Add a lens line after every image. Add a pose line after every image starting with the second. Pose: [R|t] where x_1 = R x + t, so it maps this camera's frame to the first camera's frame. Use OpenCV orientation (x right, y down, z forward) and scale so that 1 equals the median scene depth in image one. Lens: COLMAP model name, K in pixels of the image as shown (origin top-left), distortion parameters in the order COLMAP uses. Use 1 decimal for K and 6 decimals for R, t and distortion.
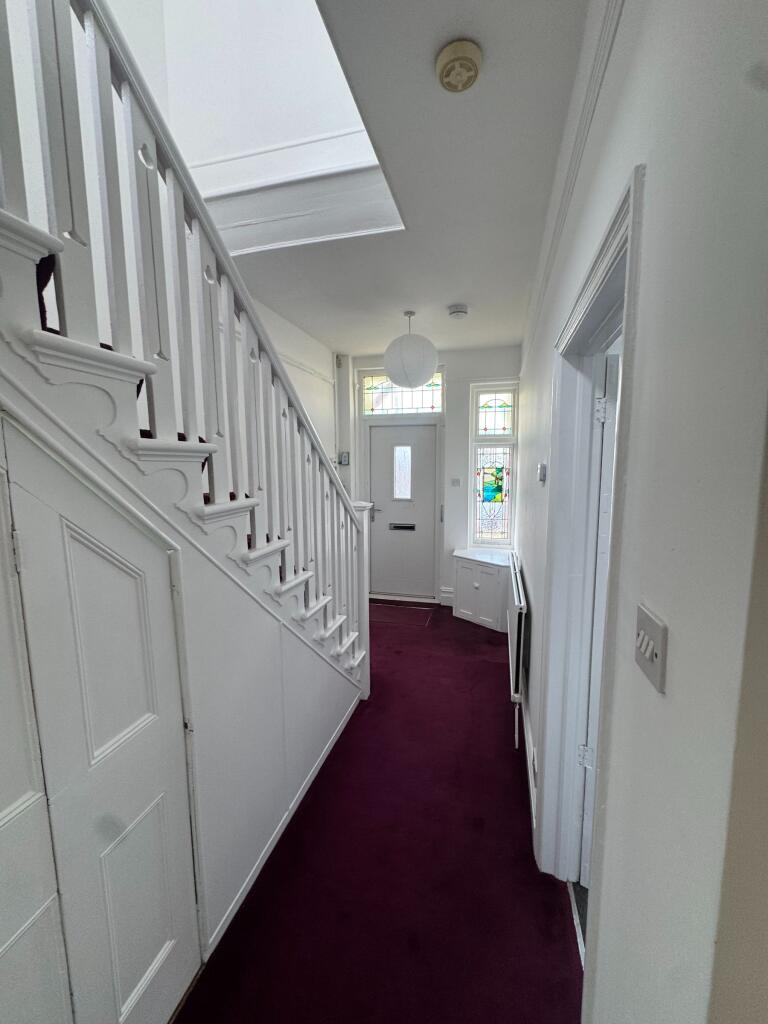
lens RADIAL K [[408.9, 0, 384.0], [0, 408.9, 512.0], [0, 0, 1]] dist [-0.020155, -0.000112]
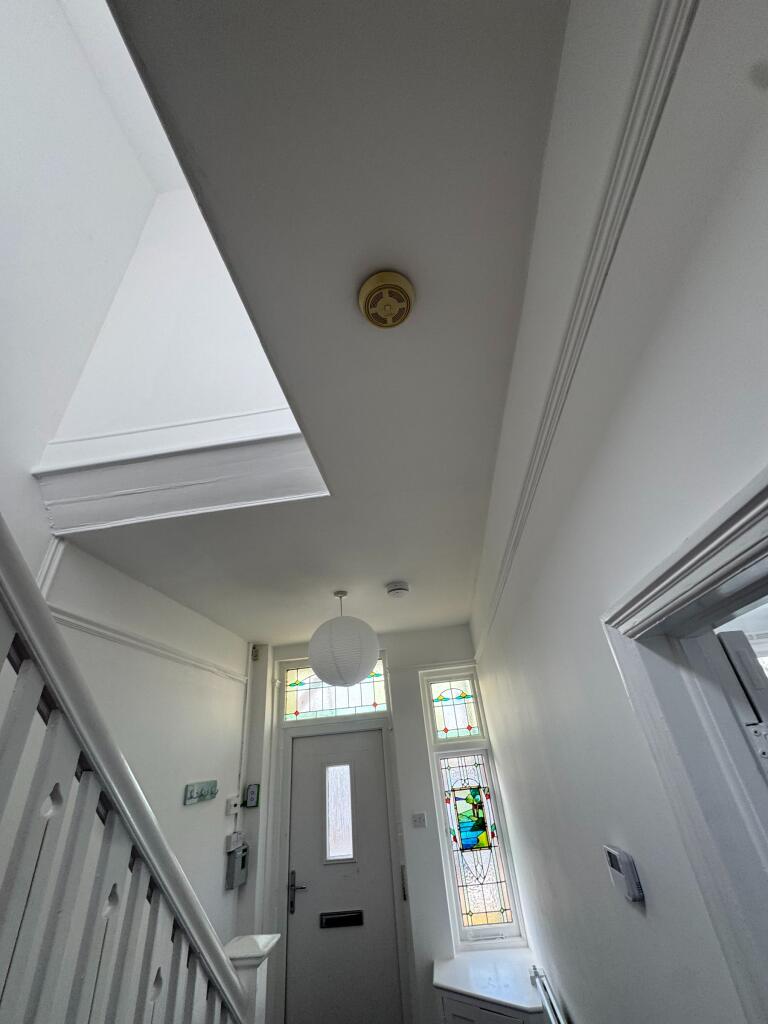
lens RADIAL K [[408.9, 0, 384.0], [0, 408.9, 512.0], [0, 0, 1]] dist [-0.020155, -0.000112]
pose [[0.987509, 0.000297, 0.157561, 0.013622], [0.097074, 0.786518, -0.609891, -0.071807], [-0.124106, 0.617568, 0.776664, 0.169935]]
